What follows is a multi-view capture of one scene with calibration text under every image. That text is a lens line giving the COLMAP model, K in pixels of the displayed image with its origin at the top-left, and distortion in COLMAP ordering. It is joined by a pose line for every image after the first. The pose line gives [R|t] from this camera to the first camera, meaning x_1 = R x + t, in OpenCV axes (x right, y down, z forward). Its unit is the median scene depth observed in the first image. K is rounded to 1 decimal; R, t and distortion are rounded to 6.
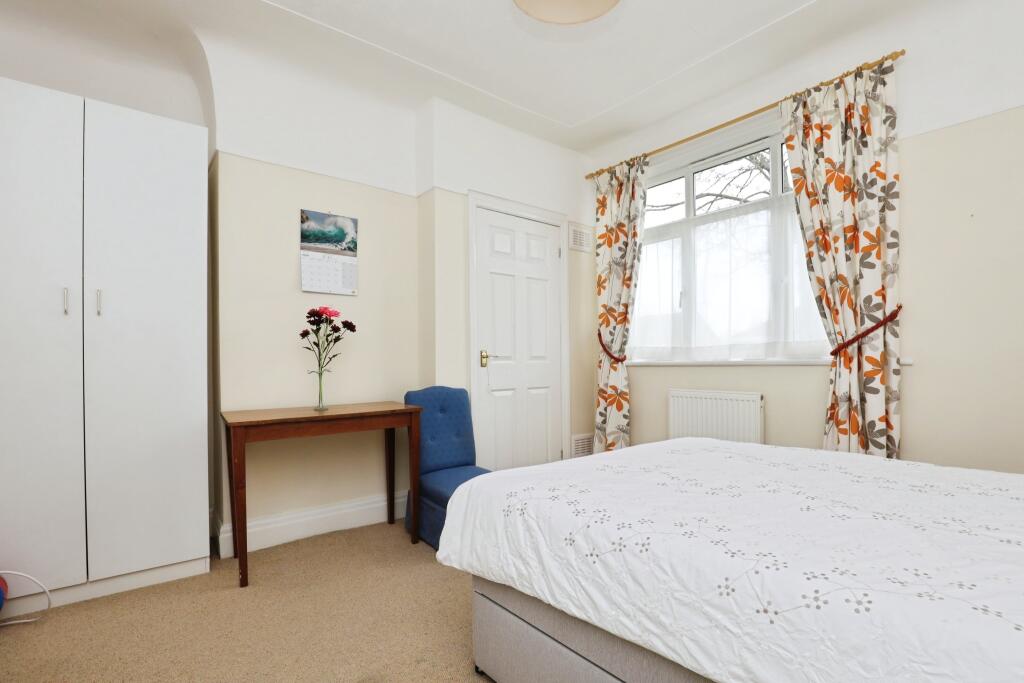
lens RADIAL K [[469.9, 0, 515.0], [0, 469.9, 366.4], [0, 0, 1]] dist [-0.030013, 0.001965]
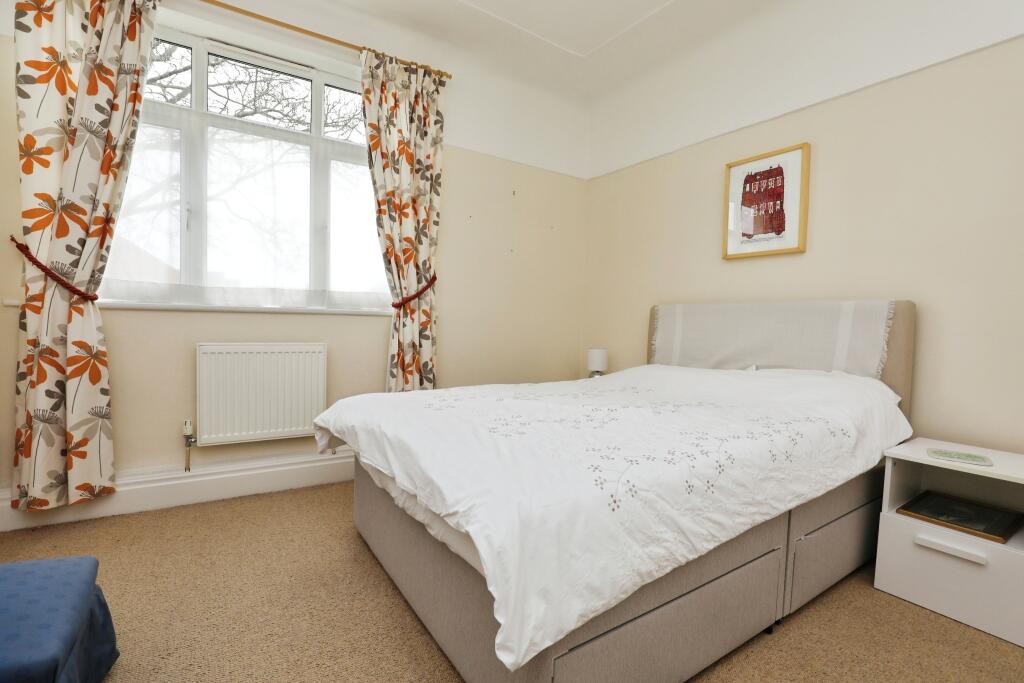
lens RADIAL K [[469.9, 0, 512.6], [0, 469.9, 343.0], [0, 0, 1]] dist [-0.030013, 0.001965]
pose [[0.103533, -0.036888, 0.993942, -0.306489], [-0.024187, 0.998923, 0.039592, 0.007983], [-0.994332, -0.028140, 0.102529, 0.427357]]
